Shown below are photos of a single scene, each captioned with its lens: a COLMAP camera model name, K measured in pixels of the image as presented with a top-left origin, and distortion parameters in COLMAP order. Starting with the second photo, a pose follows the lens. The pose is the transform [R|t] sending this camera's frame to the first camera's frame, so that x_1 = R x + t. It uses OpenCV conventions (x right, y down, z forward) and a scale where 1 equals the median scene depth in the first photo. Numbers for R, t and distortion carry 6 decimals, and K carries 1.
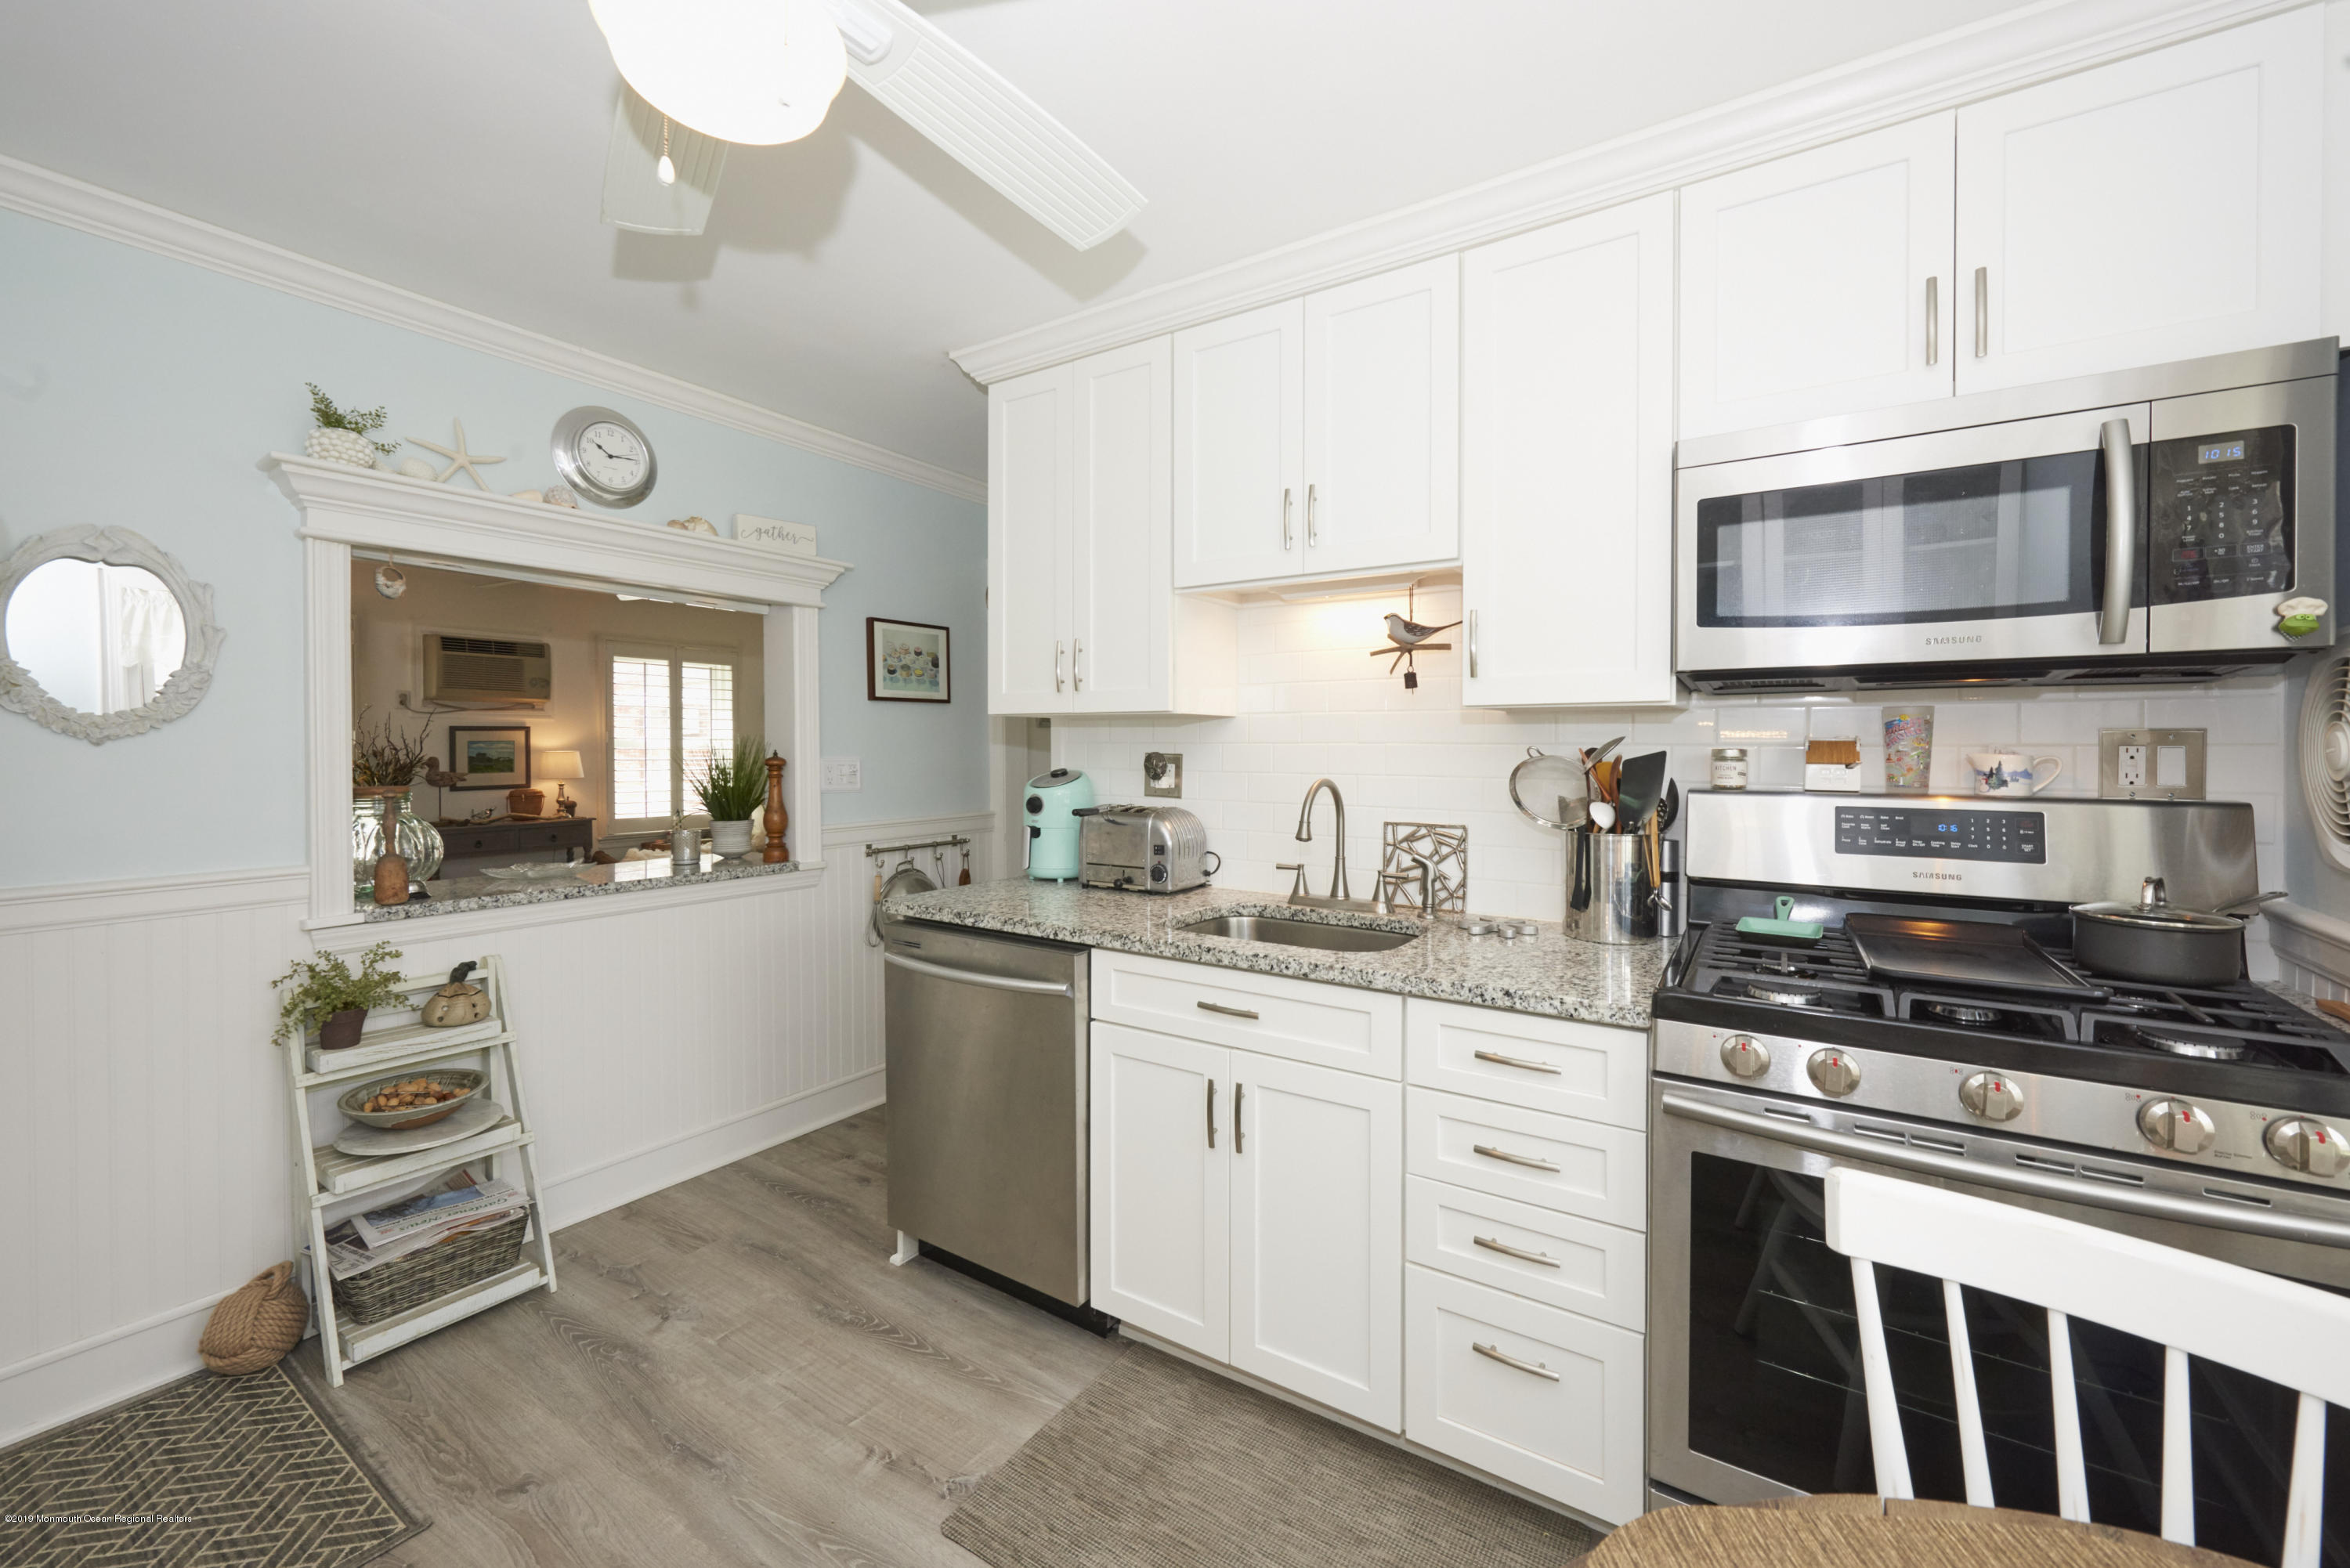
lens RADIAL K [[954.2, 0, 1175.5], [0, 954.2, 760.8], [0, 0, 1]] dist [0.000262, 0.000411]
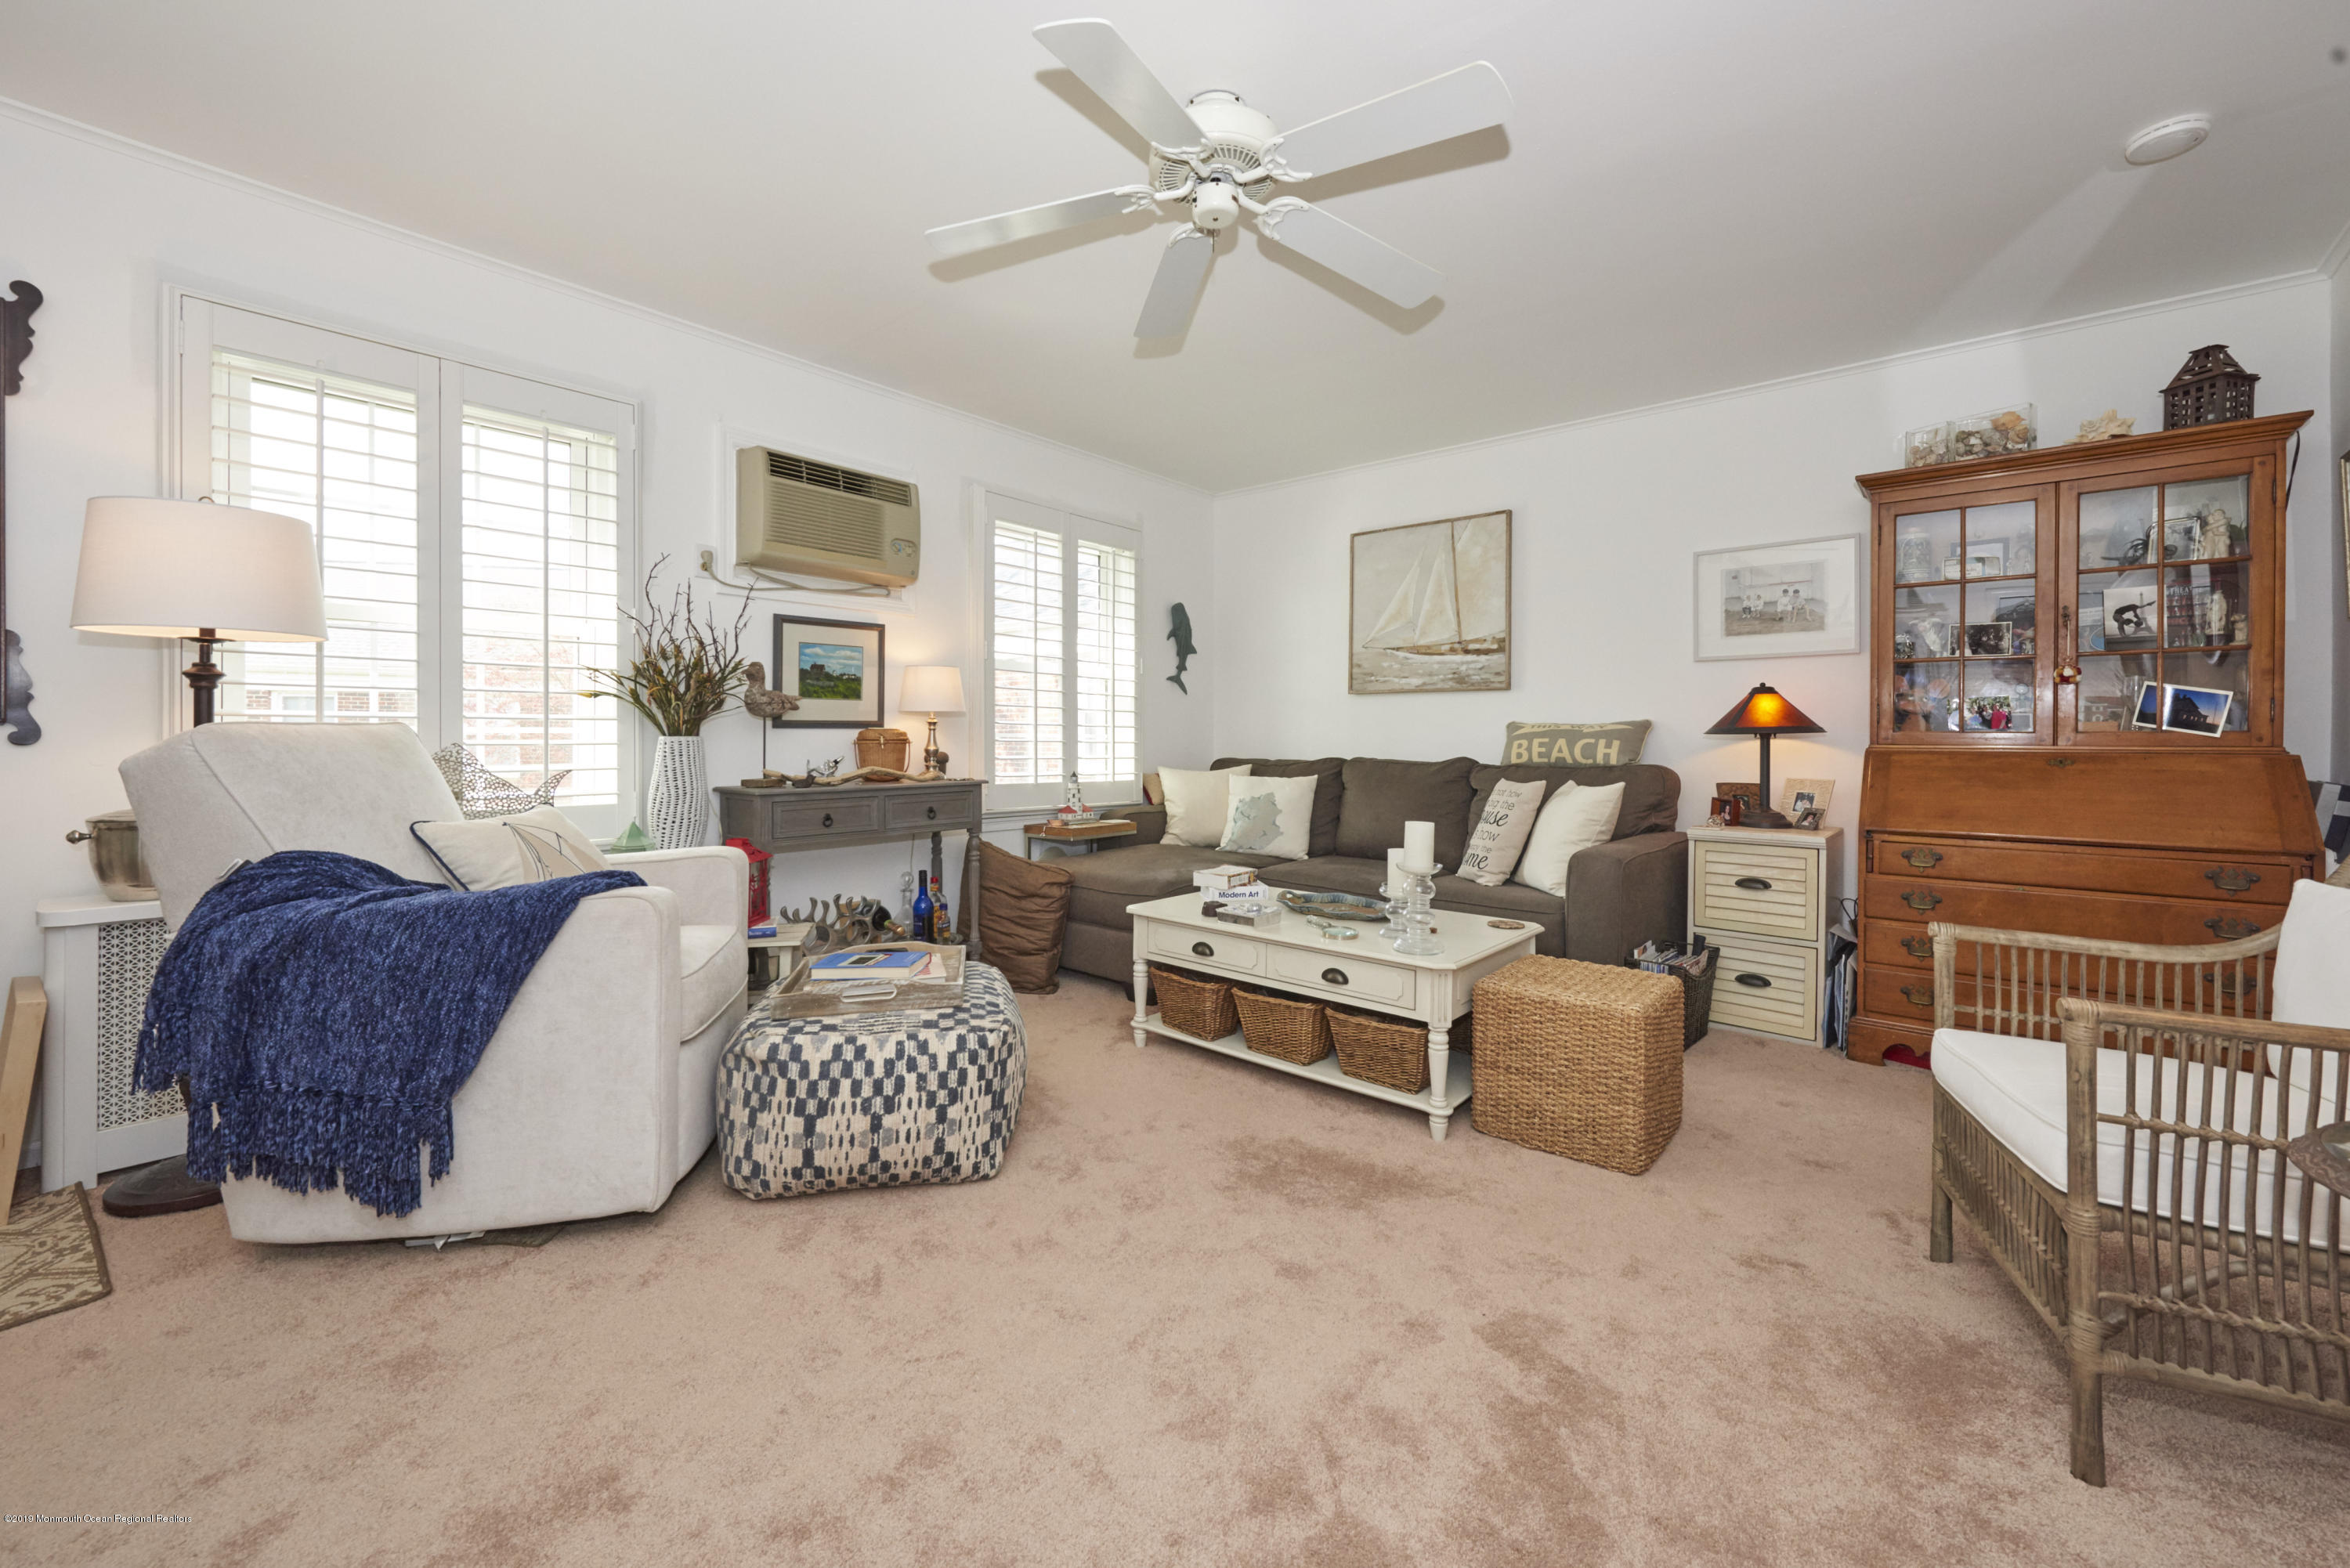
lens RADIAL K [[954.2, 0, 1177.2], [0, 954.2, 743.0], [0, 0, 1]] dist [0.000262, 0.000411]
pose [[0.994672, 0.006134, -0.102905, -0.442053], [-0.007521, 0.999886, -0.013095, 0.045035], [0.102813, 0.013799, 0.994605, 0.438282]]
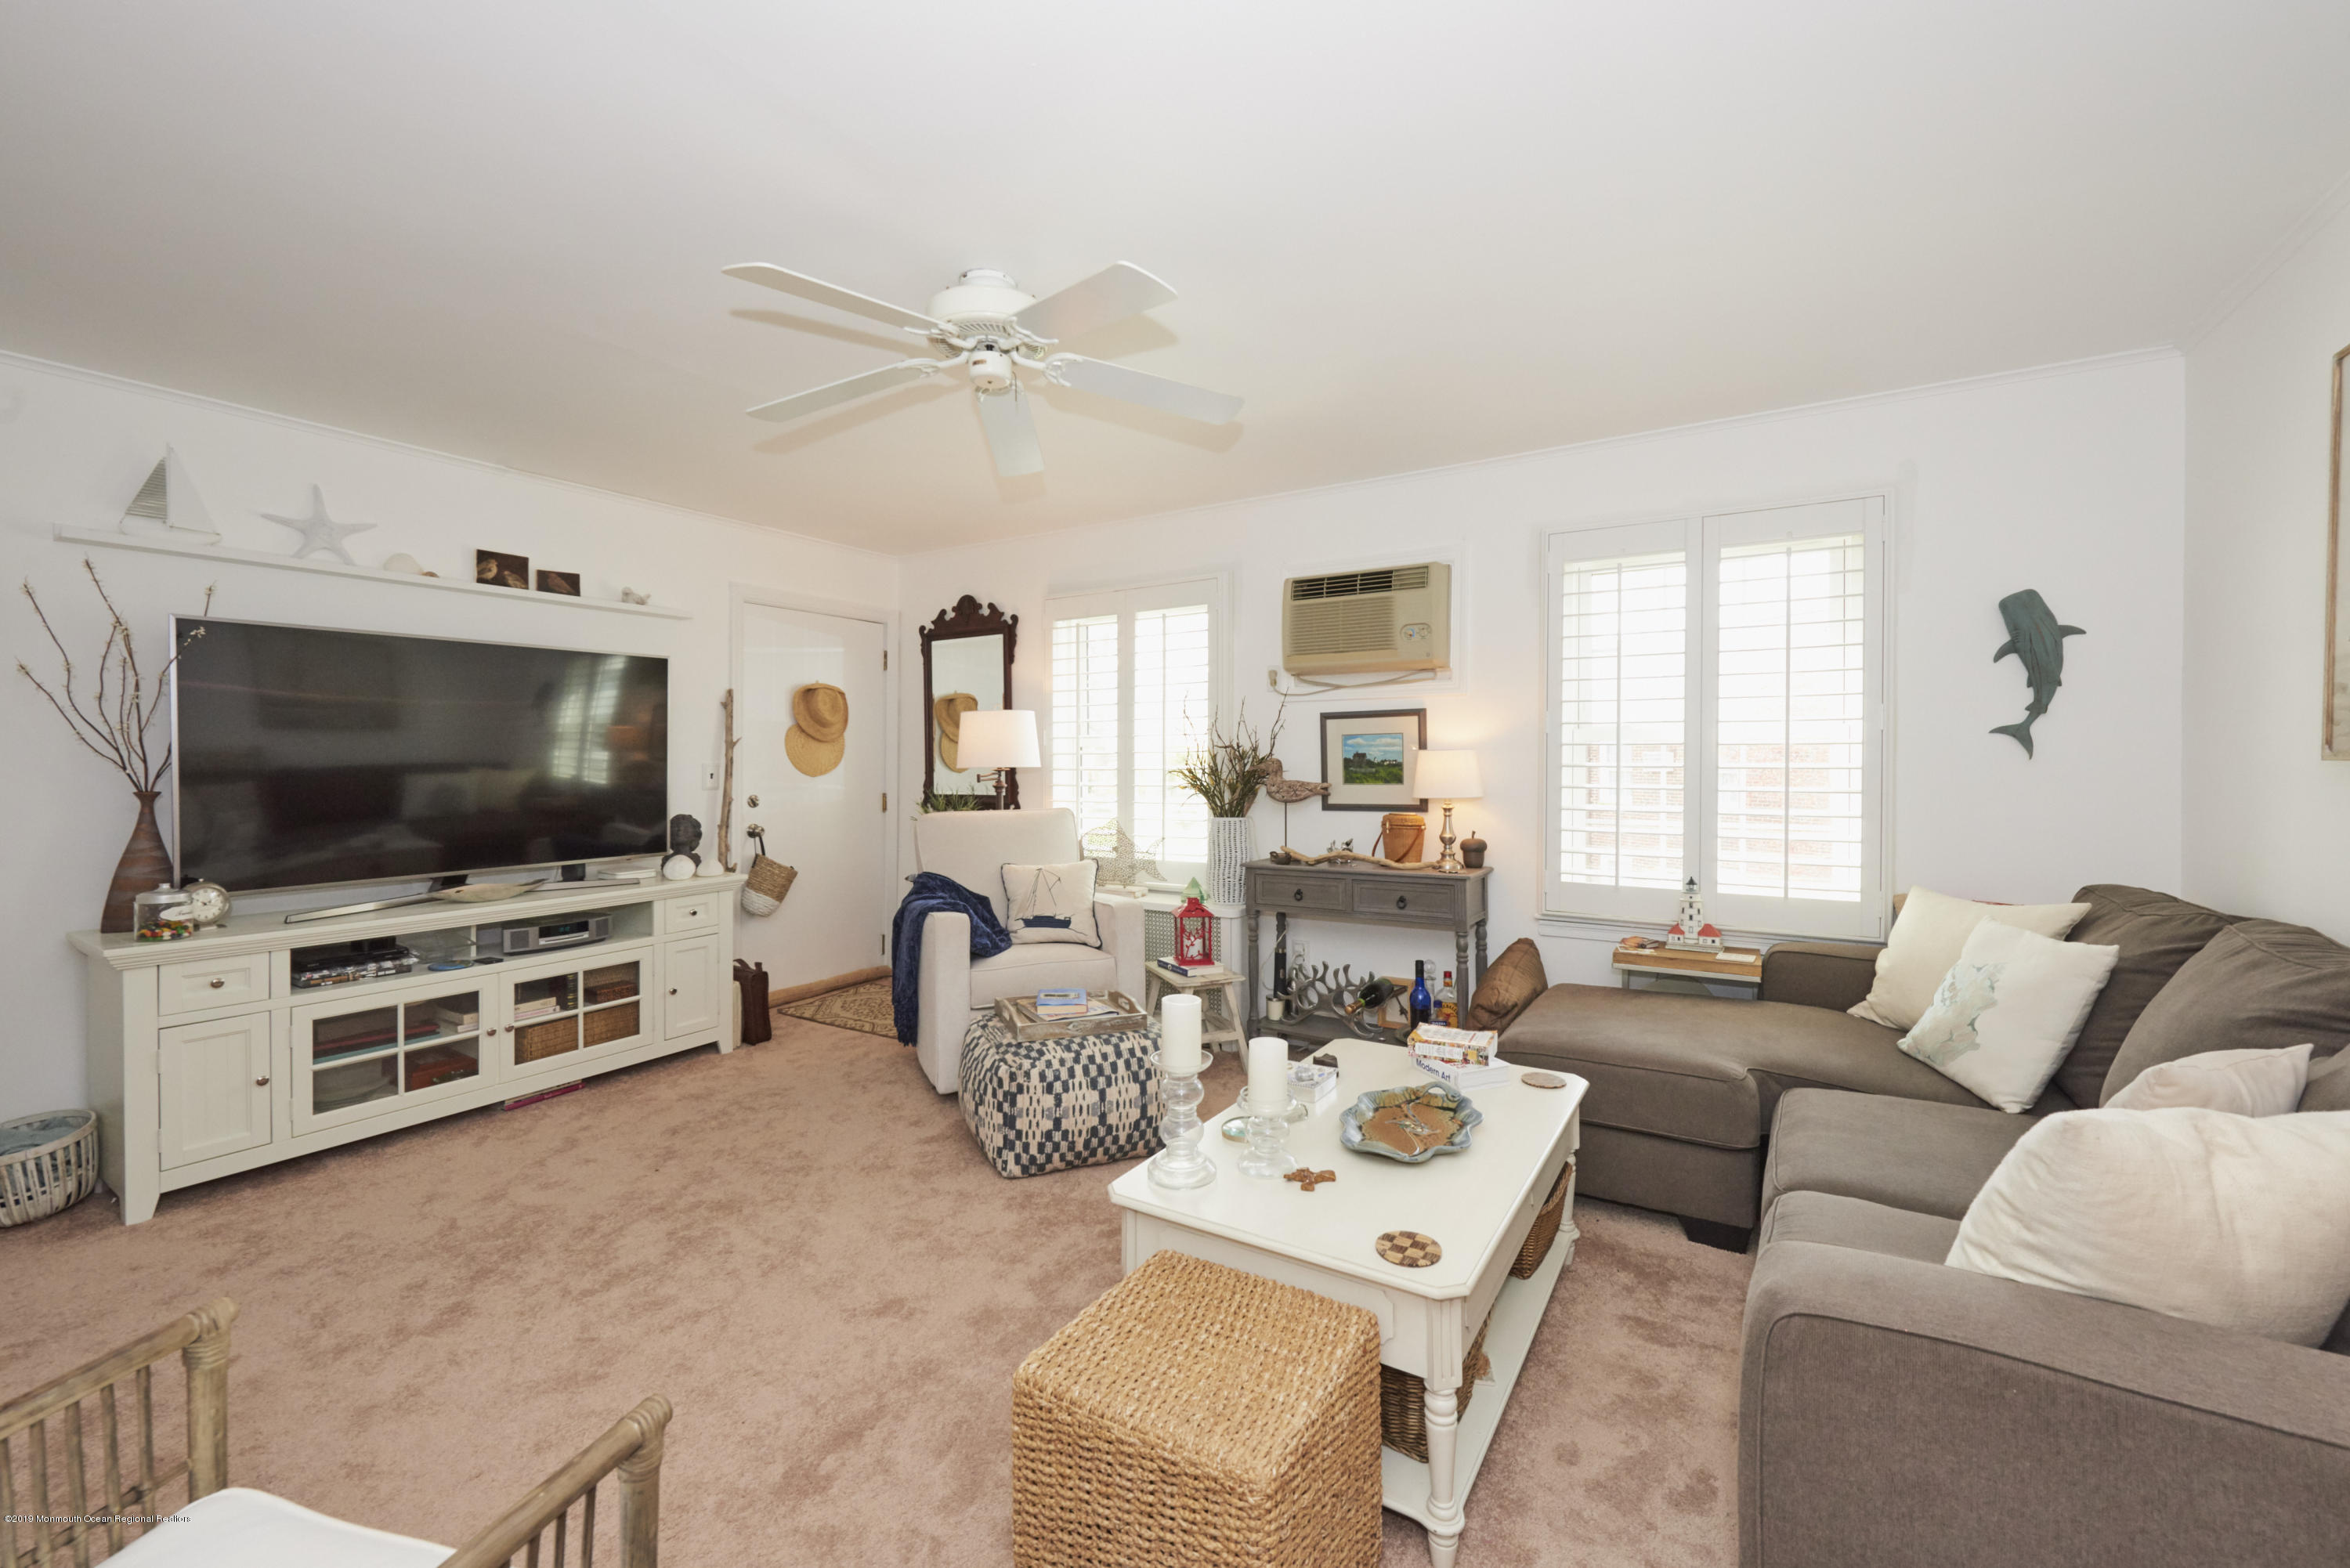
lens RADIAL K [[954.2, 0, 1170.3], [0, 954.2, 778.2], [0, 0, 1]] dist [0.000262, 0.000411]
pose [[0.036451, 0.015918, -0.999209, -0.089956], [-0.012919, 0.999797, 0.015456, 0.000351], [0.999252, 0.012346, 0.036650, 0.836342]]
